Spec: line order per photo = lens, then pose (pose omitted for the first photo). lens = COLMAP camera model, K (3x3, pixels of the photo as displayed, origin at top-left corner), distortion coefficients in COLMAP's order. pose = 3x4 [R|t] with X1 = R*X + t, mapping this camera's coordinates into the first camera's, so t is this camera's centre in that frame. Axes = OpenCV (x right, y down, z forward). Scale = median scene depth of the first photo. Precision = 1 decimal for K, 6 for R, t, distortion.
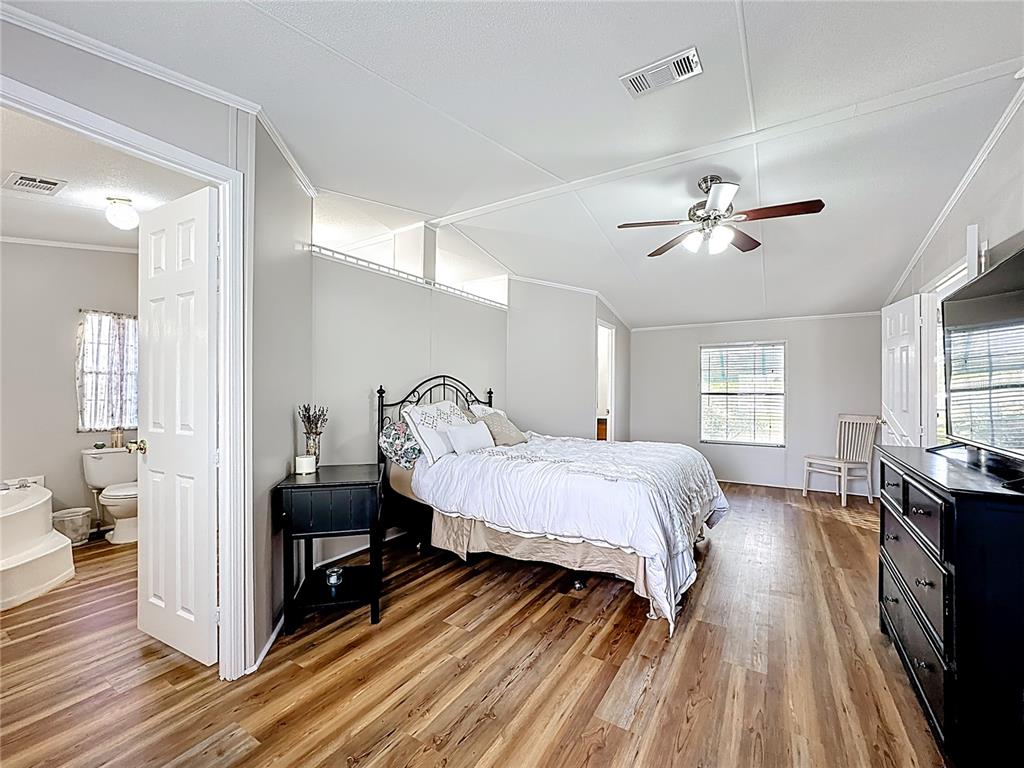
lens RADIAL K [[429.4, 0, 515.9], [0, 429.4, 389.7], [0, 0, 1]] dist [-0.042224, 0.017298]
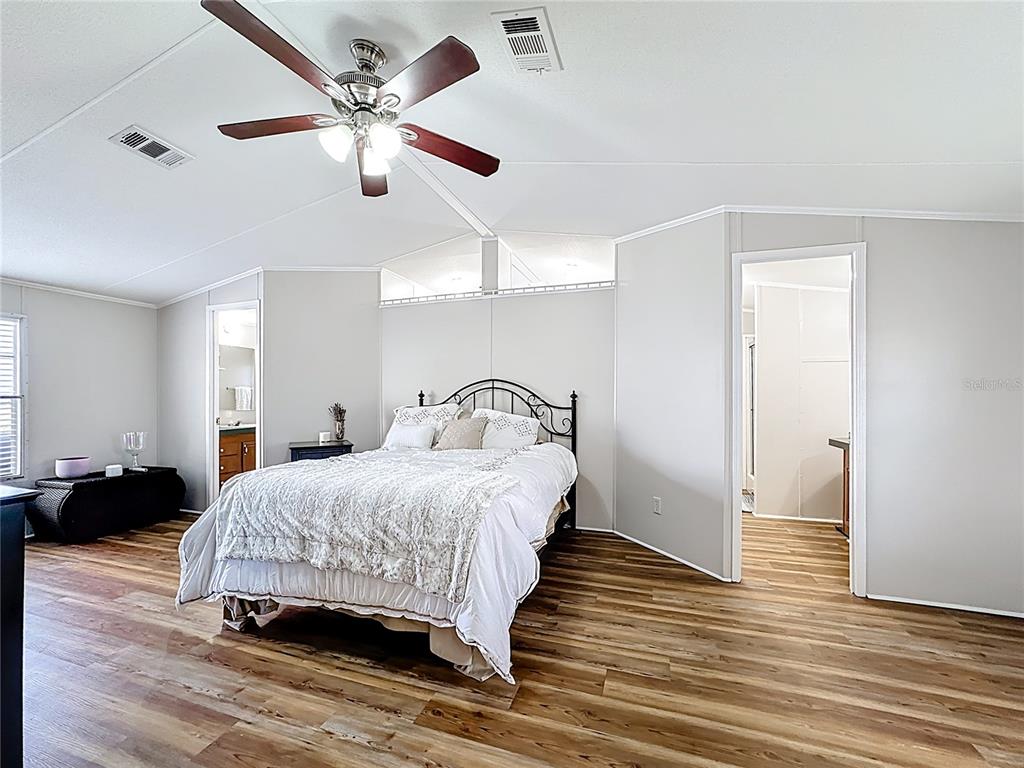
lens RADIAL K [[429.4, 0, 515.9], [0, 429.4, 389.7], [0, 0, 1]] dist [-0.042224, 0.017298]
pose [[0.218550, -0.027047, -0.975451, 0.364298], [0.003727, 0.999632, -0.026882, 0.008459], [0.975819, 0.002239, 0.218570, 0.358809]]
